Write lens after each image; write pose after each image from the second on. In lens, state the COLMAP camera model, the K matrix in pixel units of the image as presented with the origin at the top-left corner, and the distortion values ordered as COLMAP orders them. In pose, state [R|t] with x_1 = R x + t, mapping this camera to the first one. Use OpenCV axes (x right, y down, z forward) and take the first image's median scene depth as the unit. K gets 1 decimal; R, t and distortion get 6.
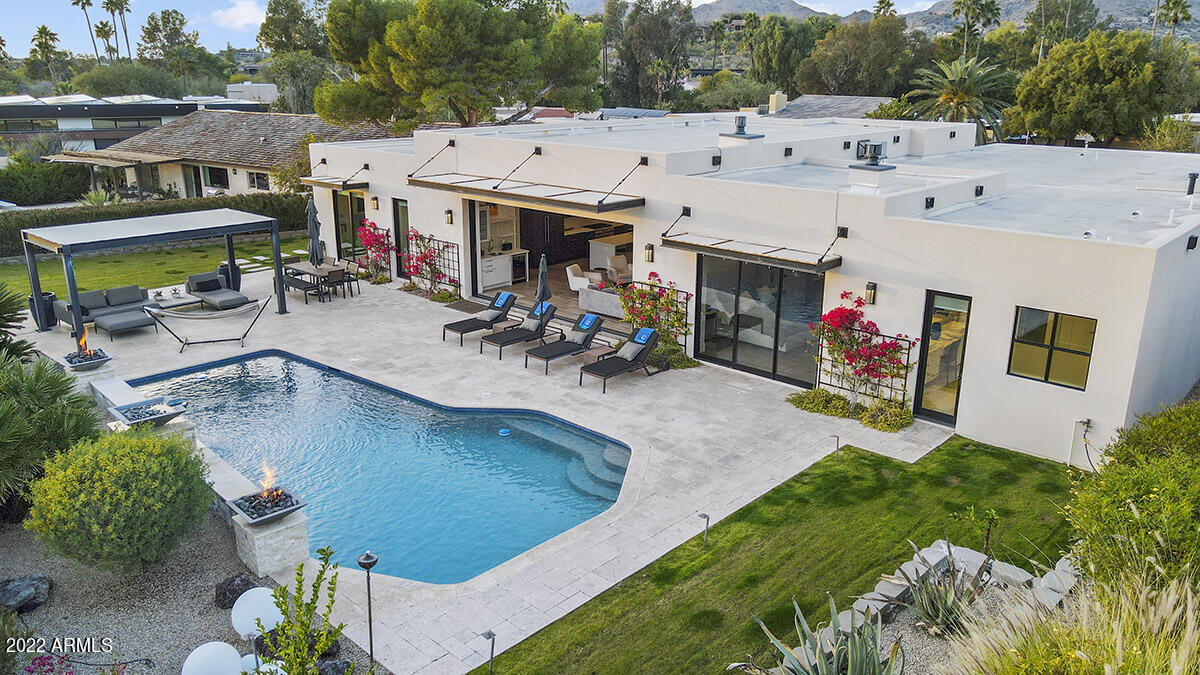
lens RADIAL K [[884.4, 0, 605.7], [0, 884.4, 330.4], [0, 0, 1]] dist [0.027603, 0.042411]
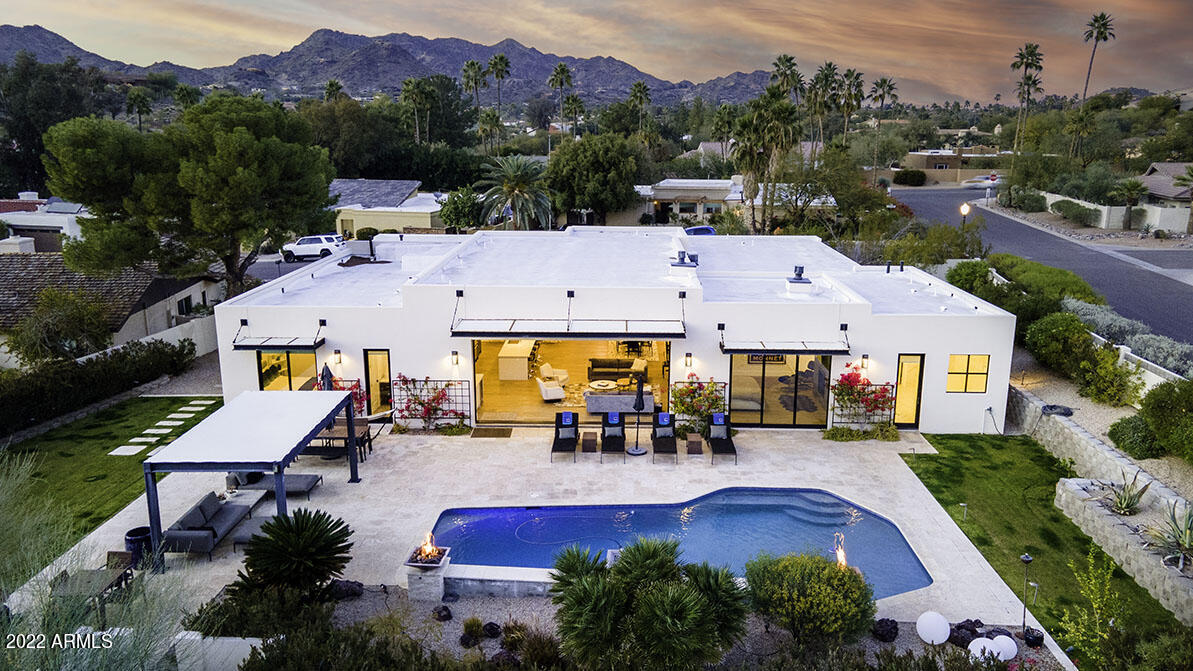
lens RADIAL K [[879.2, 0, 598.8], [0, 879.2, 340.2], [0, 0, 1]] dist [0.027603, 0.042411]
pose [[0.755545, -0.163005, 0.634492, -0.937621], [0.189680, 0.981494, 0.026284, -0.184295], [-0.627035, 0.100491, 0.772482, 0.041773]]
